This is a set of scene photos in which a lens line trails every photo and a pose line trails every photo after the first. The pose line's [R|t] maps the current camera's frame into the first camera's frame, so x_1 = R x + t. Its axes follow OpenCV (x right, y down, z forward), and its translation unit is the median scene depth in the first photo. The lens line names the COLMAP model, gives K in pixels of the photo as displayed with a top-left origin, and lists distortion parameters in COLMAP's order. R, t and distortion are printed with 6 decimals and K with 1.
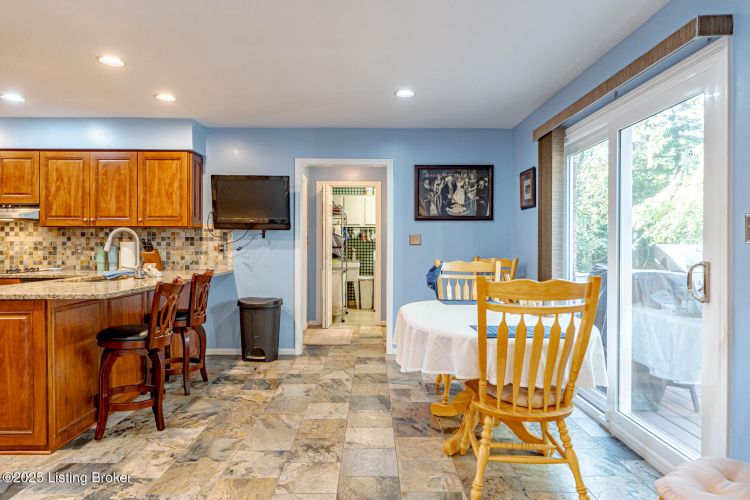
lens RADIAL K [[452.6, 0, 372.3], [0, 452.6, 247.5], [0, 0, 1]] dist [-0.003224, 0.005453]
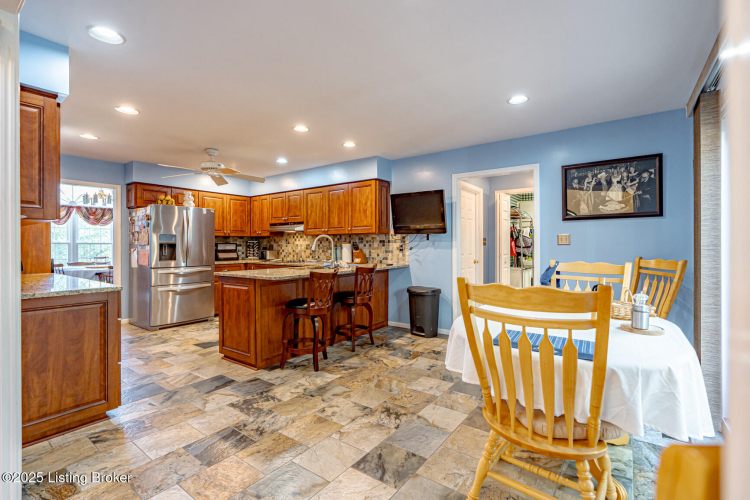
lens RADIAL K [[346.3, 0, 371.0], [0, 346.3, 247.5], [0, 0, 1]] dist [-0.005391, 0.002326]
pose [[0.796114, -0.001146, -0.605146, 0.225713], [0.001270, 0.999999, -0.000223, -0.000321], [0.605146, -0.000591, 0.796115, 0.128884]]
